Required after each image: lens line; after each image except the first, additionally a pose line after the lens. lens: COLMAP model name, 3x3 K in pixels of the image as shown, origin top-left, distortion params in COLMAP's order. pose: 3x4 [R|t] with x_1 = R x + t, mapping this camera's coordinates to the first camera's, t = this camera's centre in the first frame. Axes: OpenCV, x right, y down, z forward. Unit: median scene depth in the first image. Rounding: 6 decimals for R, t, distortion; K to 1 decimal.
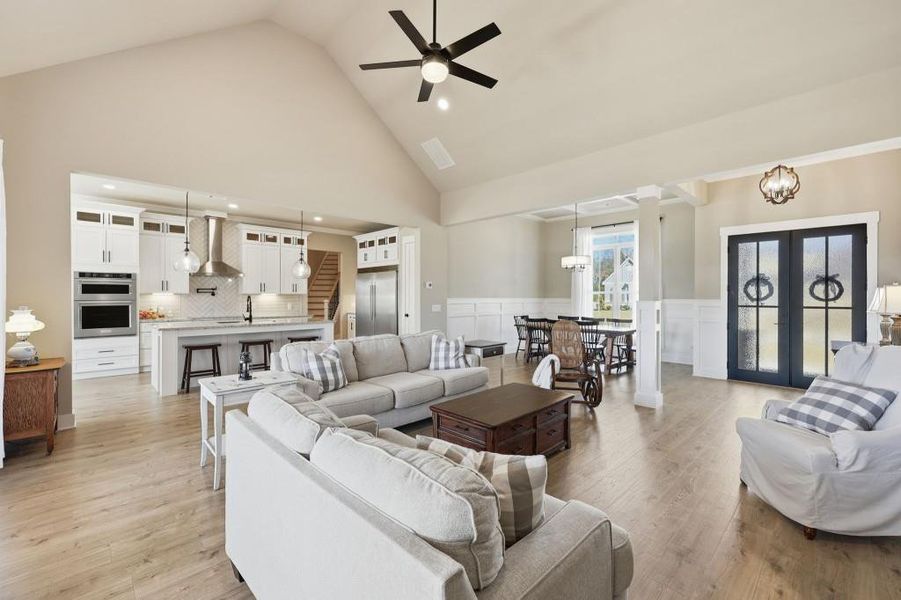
lens RADIAL K [[377.0, 0, 450.5], [0, 377.0, 296.8], [0, 0, 1]] dist [-0.001817, 0.000209]
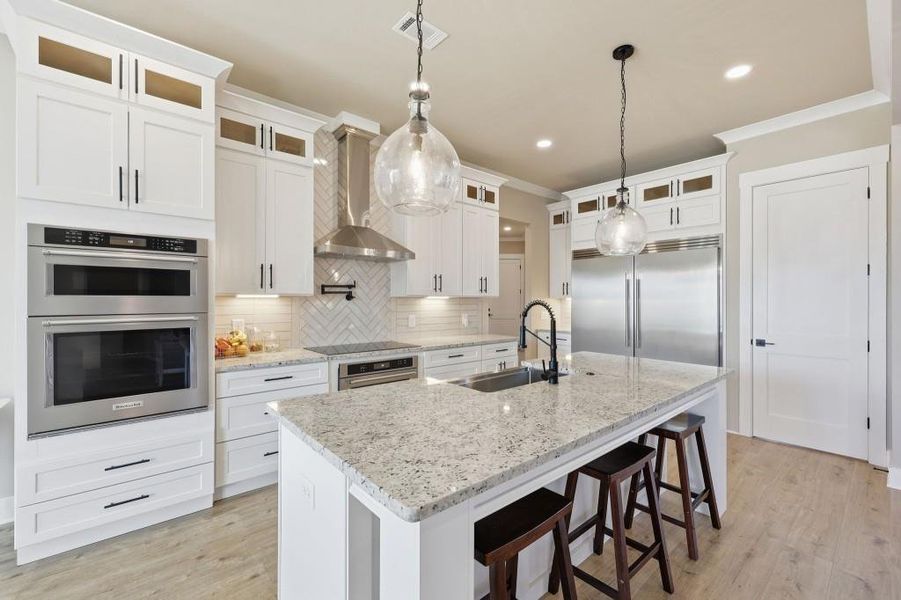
lens RADIAL K [[379.6, 0, 449.2], [0, 379.6, 300.9], [0, 0, 1]] dist [0.001279, 0.000343]
pose [[0.997921, 0.000243, -0.064448, -0.574872], [-0.000198, 1.000000, 0.000705, -0.003033], [0.064448, -0.000691, 0.997921, 0.644505]]
